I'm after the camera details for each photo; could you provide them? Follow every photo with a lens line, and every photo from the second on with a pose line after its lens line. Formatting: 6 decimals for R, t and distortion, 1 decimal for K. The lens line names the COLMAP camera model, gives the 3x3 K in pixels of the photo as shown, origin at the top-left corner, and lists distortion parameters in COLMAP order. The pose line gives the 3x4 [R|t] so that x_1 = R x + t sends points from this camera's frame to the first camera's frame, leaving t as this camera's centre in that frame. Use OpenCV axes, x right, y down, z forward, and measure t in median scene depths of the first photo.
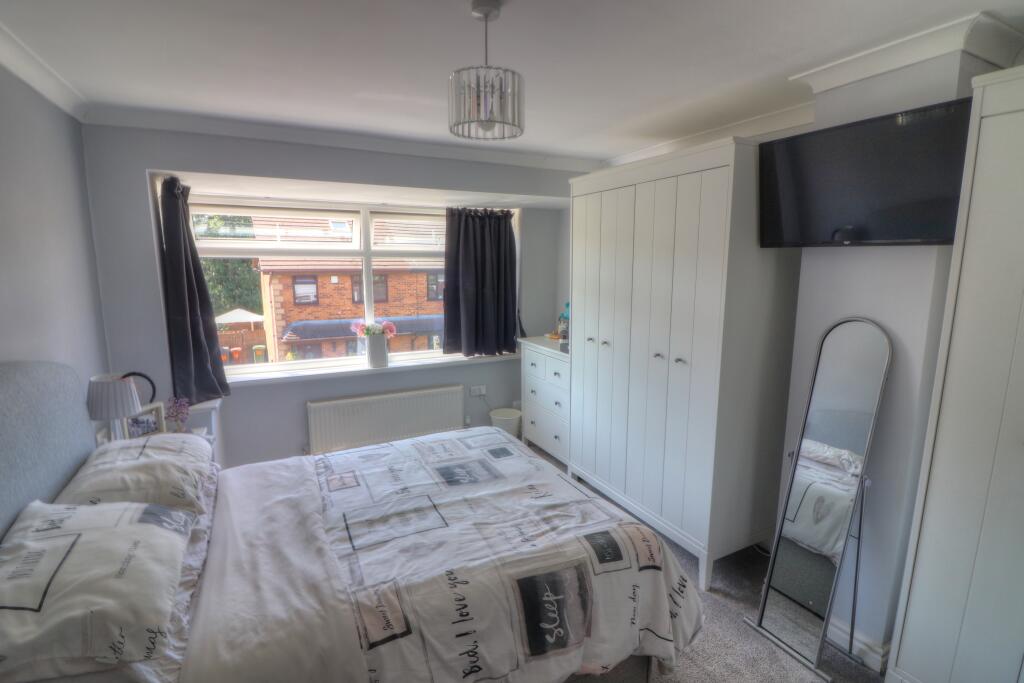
lens RADIAL K [[487.3, 0, 514.3], [0, 487.3, 342.1], [0, 0, 1]] dist [-0.009588, -0.000491]
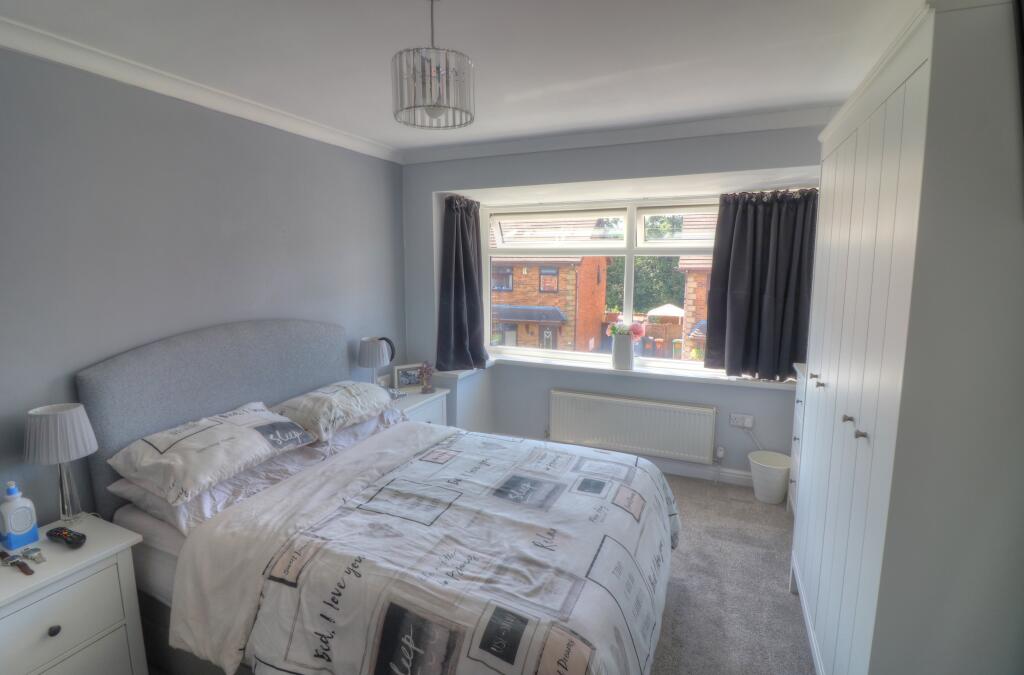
lens RADIAL K [[487.3, 0, 514.9], [0, 487.3, 332.2], [0, 0, 1]] dist [-0.009588, -0.000491]
pose [[0.634181, 0.109621, -0.765374, 0.570240], [-0.123355, 0.991564, 0.039806, -0.059542], [0.763281, 0.069169, 0.642353, 0.392509]]
